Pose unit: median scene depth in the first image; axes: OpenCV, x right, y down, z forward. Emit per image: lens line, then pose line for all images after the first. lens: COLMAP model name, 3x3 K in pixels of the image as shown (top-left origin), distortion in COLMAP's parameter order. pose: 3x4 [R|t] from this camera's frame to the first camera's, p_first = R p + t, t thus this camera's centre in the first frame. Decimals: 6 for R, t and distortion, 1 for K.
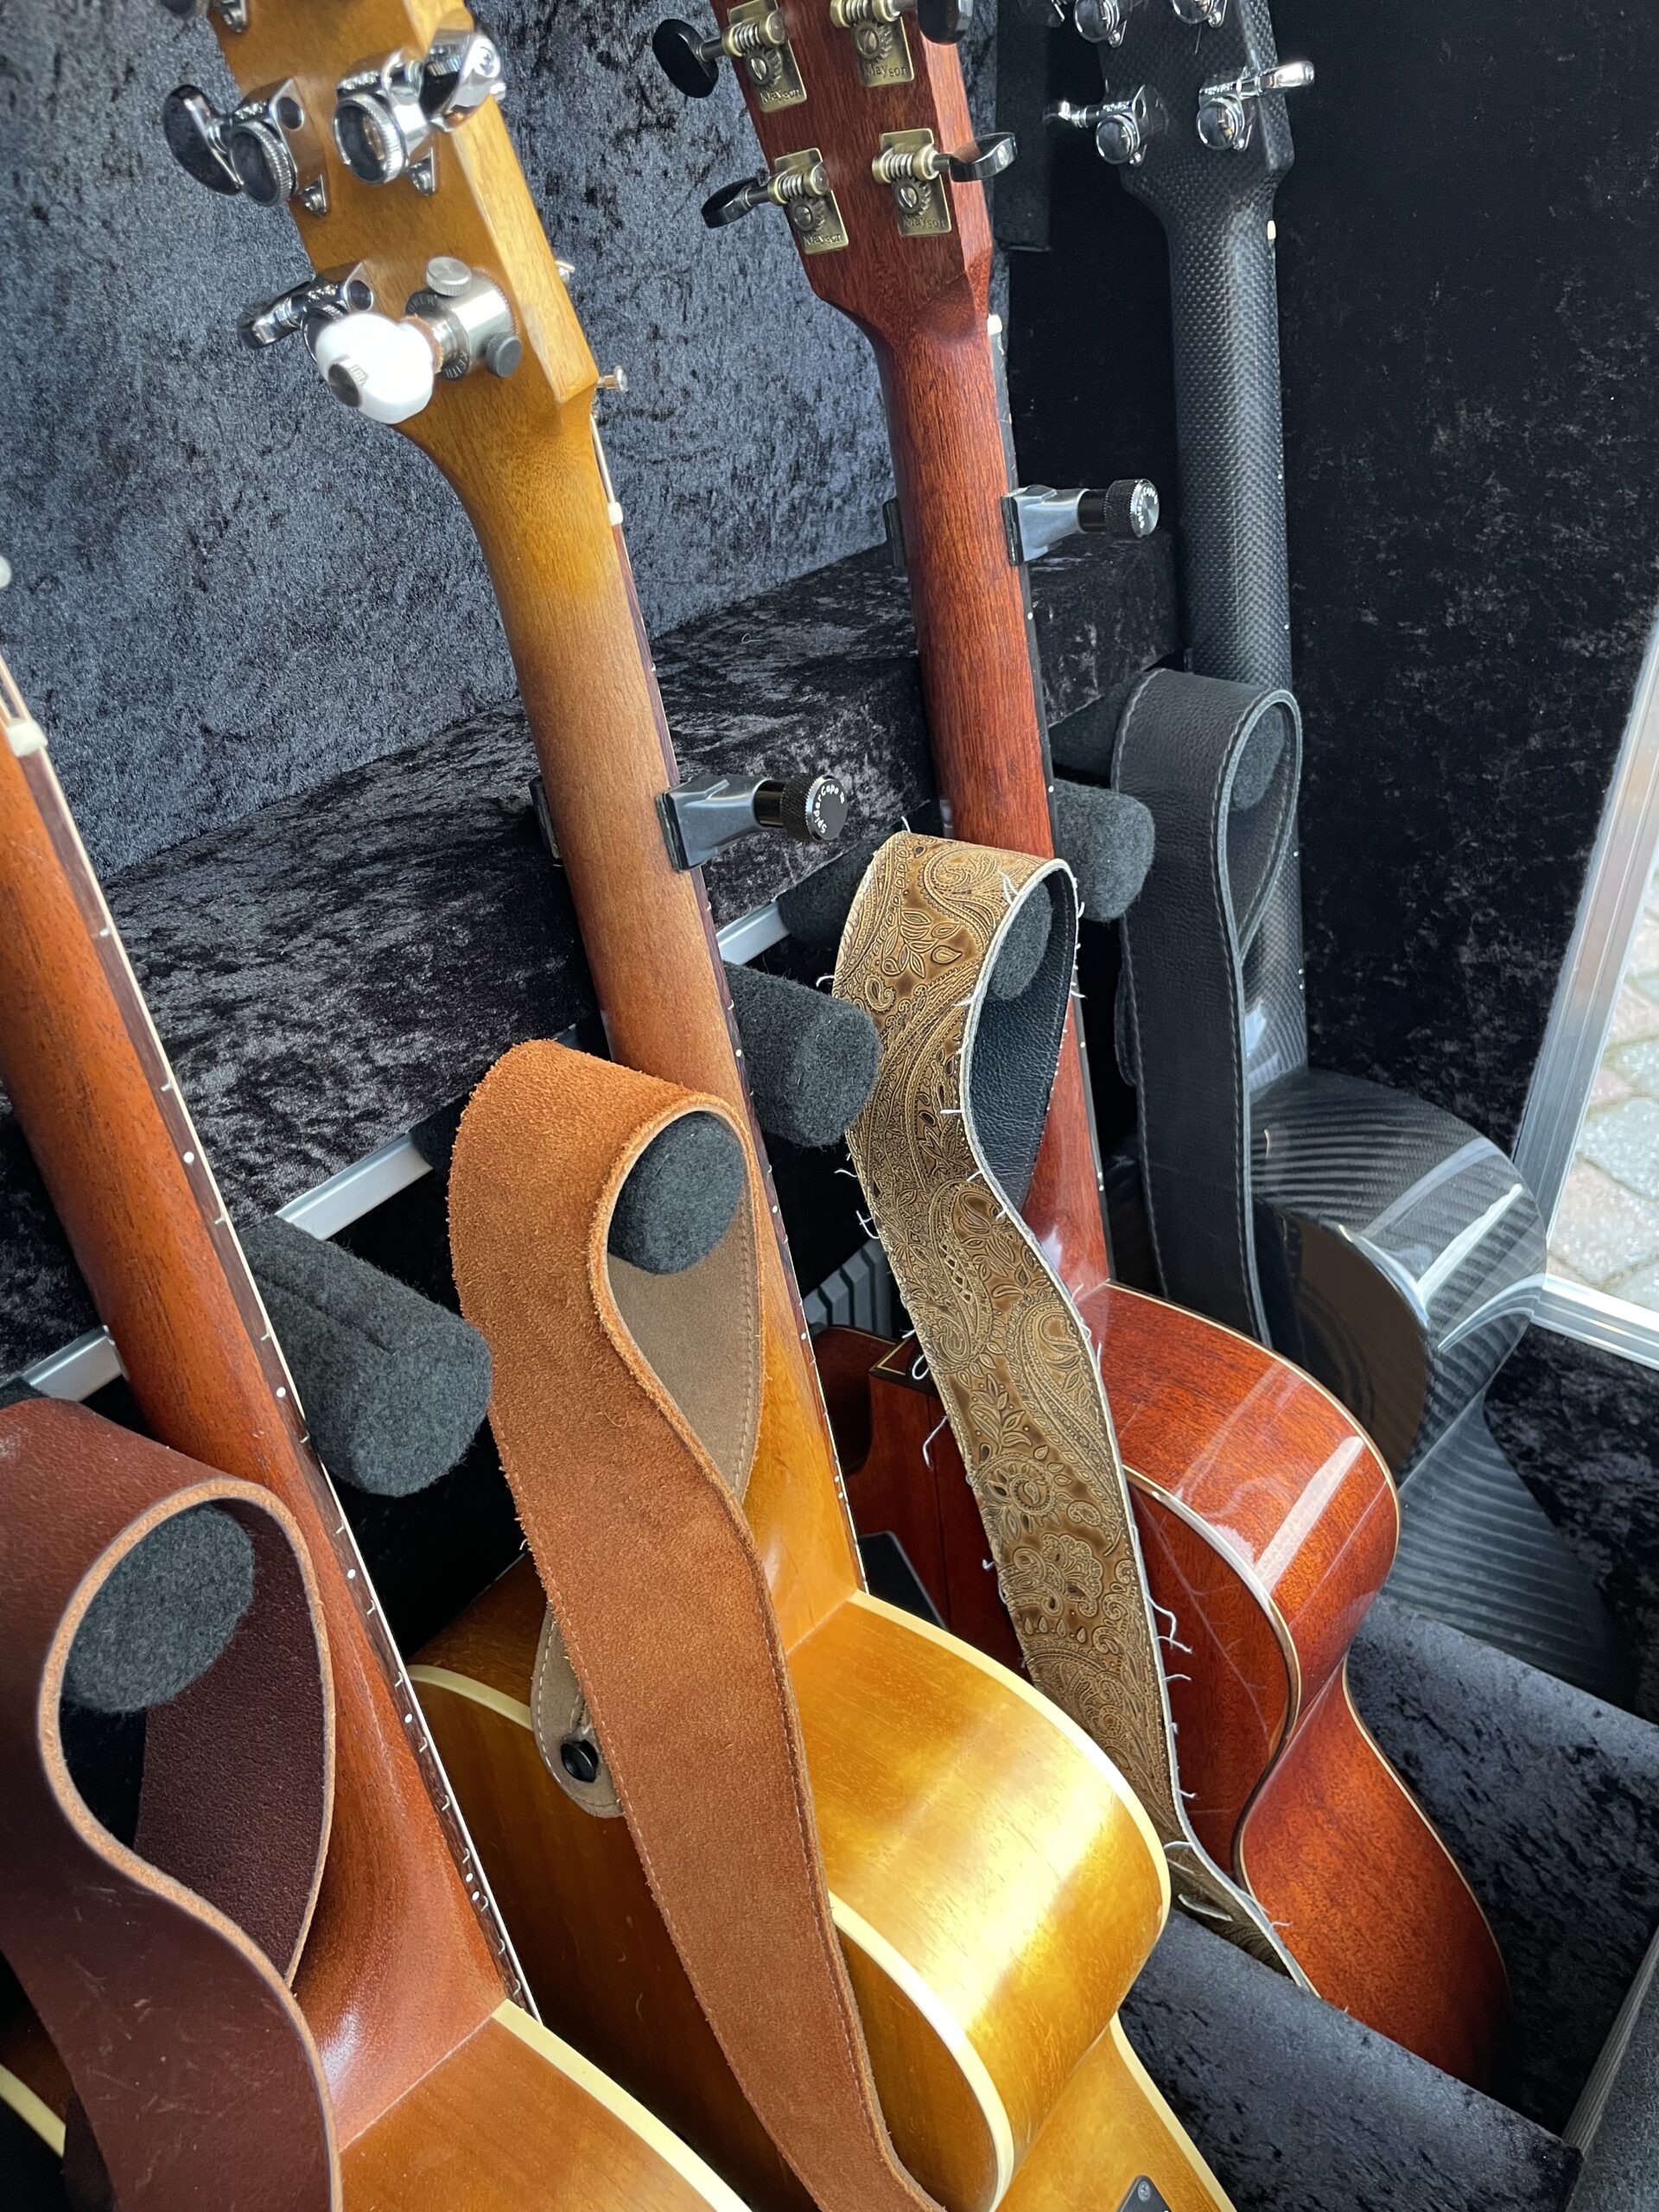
lens RADIAL K [[1691.8, 0, 852.5], [0, 1691.8, 1093.1], [0, 0, 1]] dist [0.090552, -0.126669]
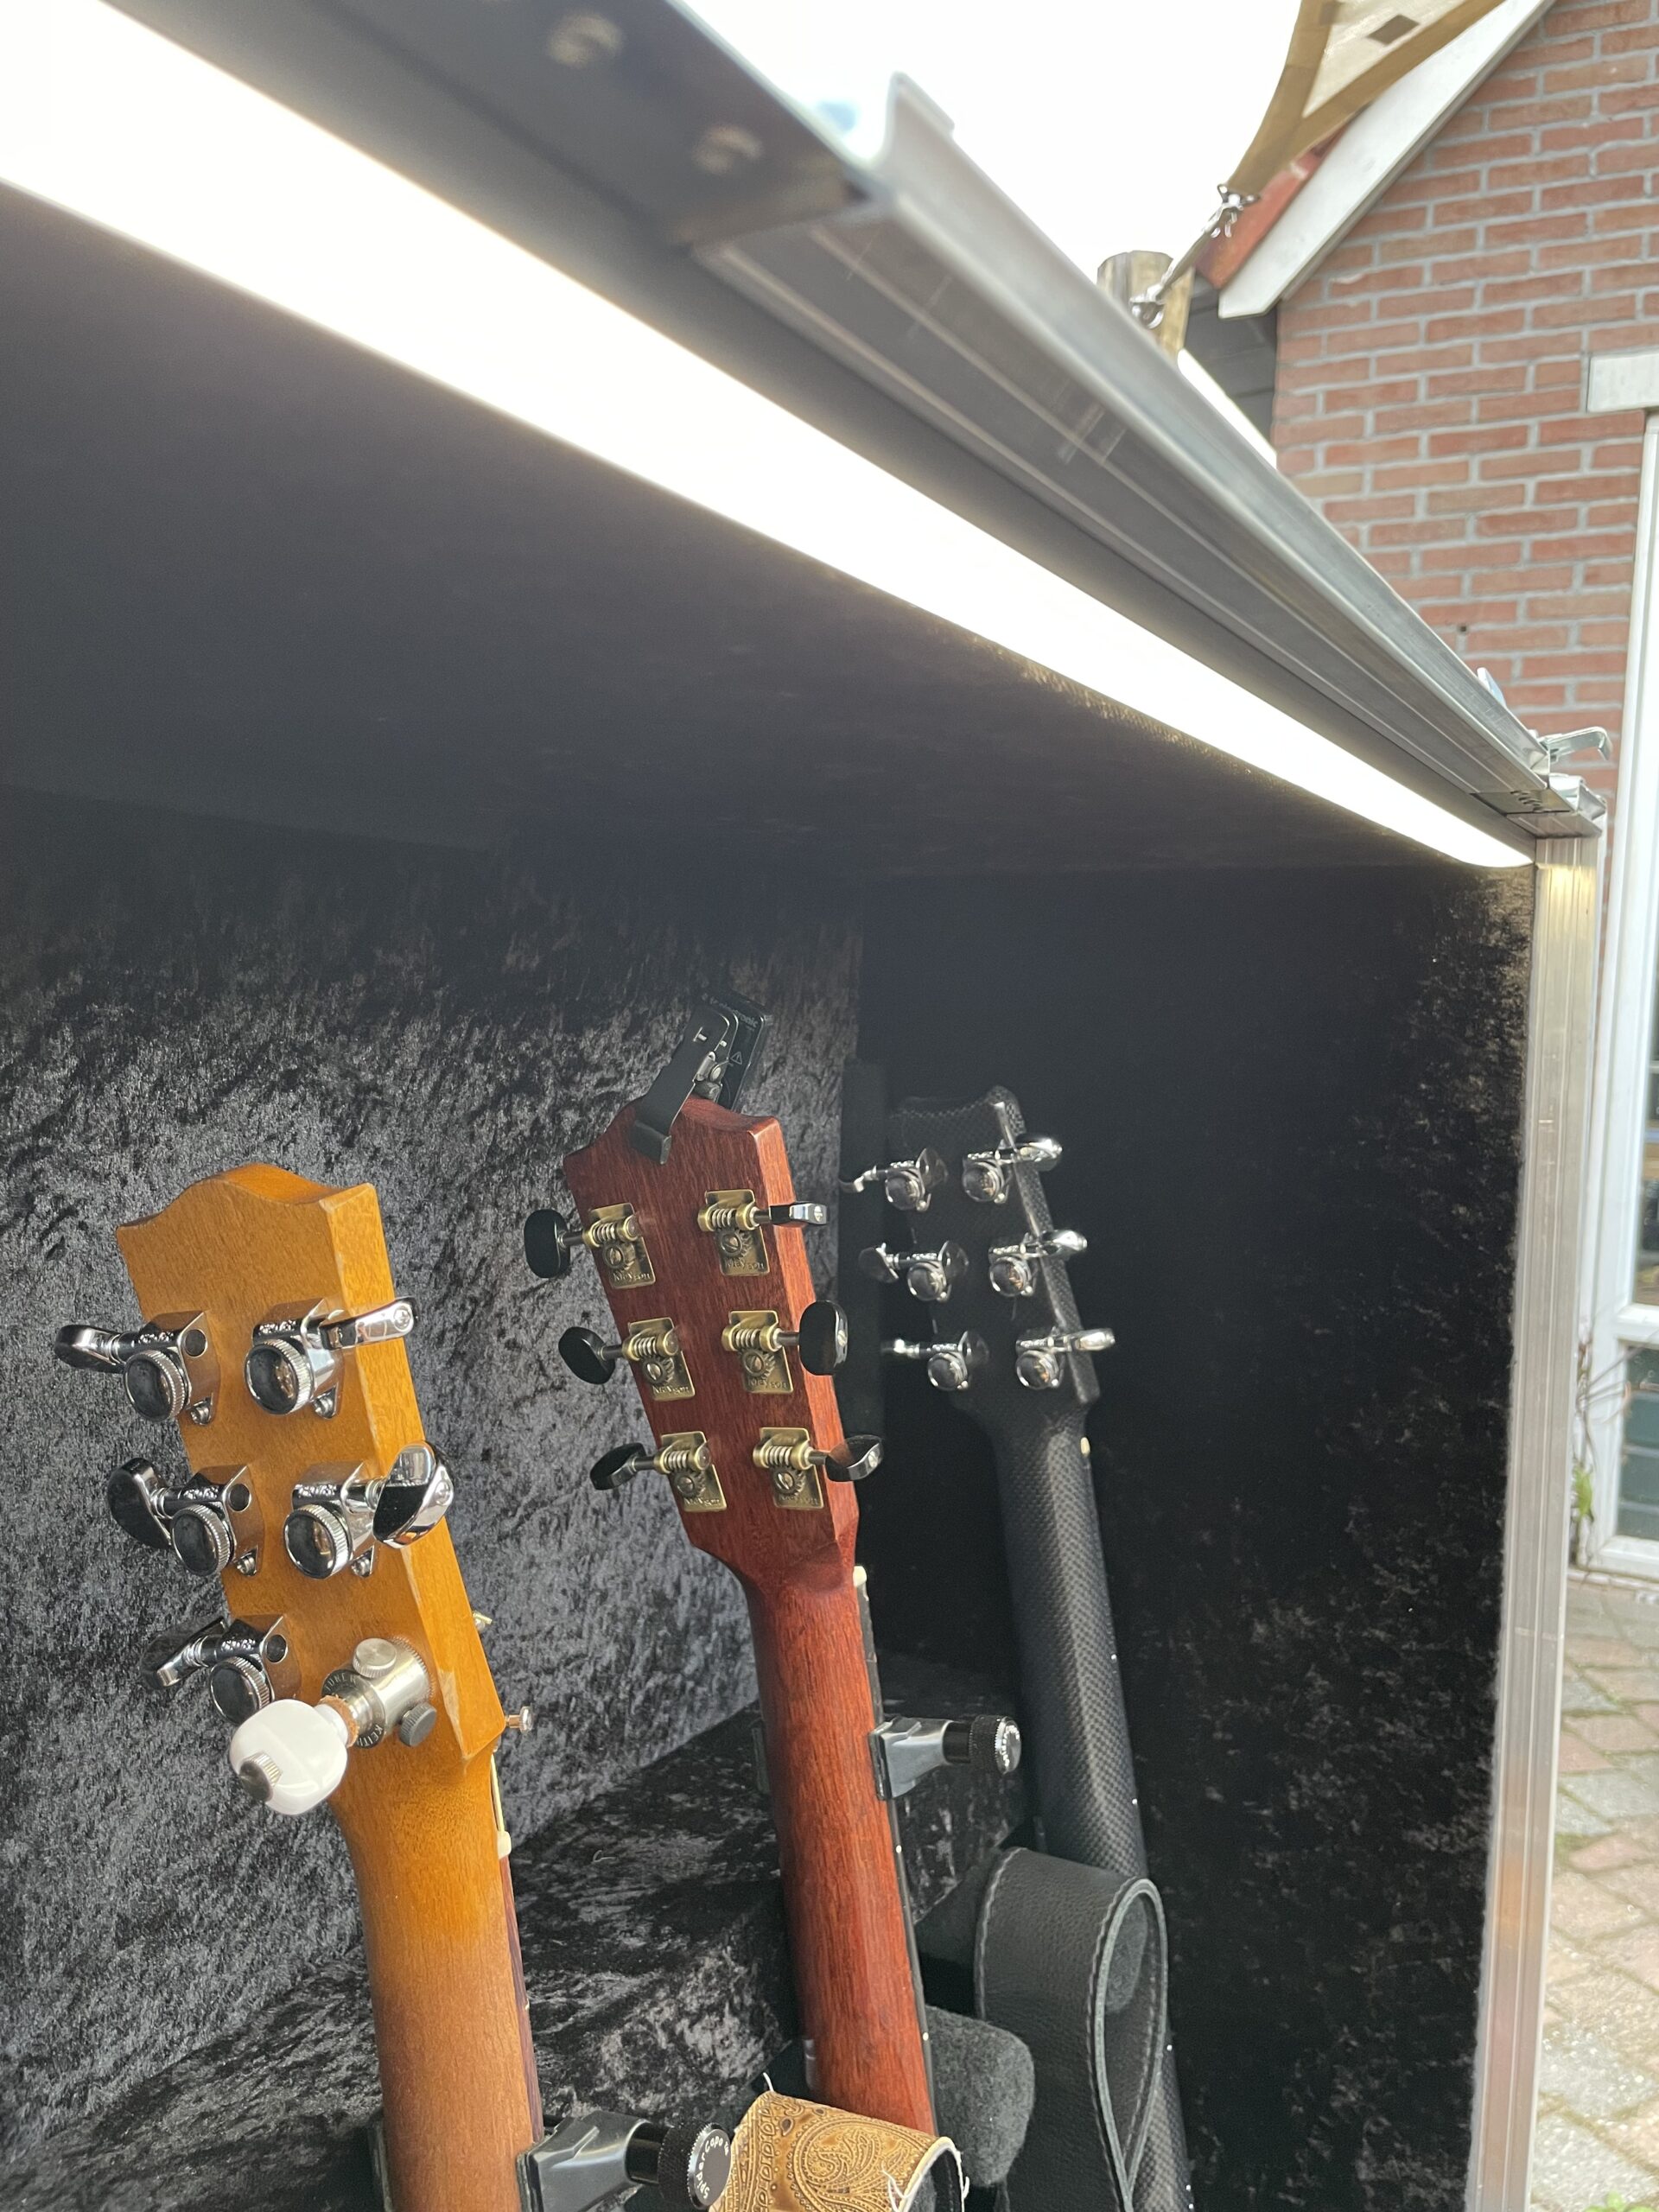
lens RADIAL K [[1691.8, 0, 847.0], [0, 1691.8, 1122.8], [0, 0, 1]] dist [0.090552, -0.126669]
pose [[0.993036, 0.034937, 0.112509, -0.047507], [0.027457, 0.860079, -0.509421, -0.130277], [-0.114564, 0.508963, 0.853131, -0.044299]]
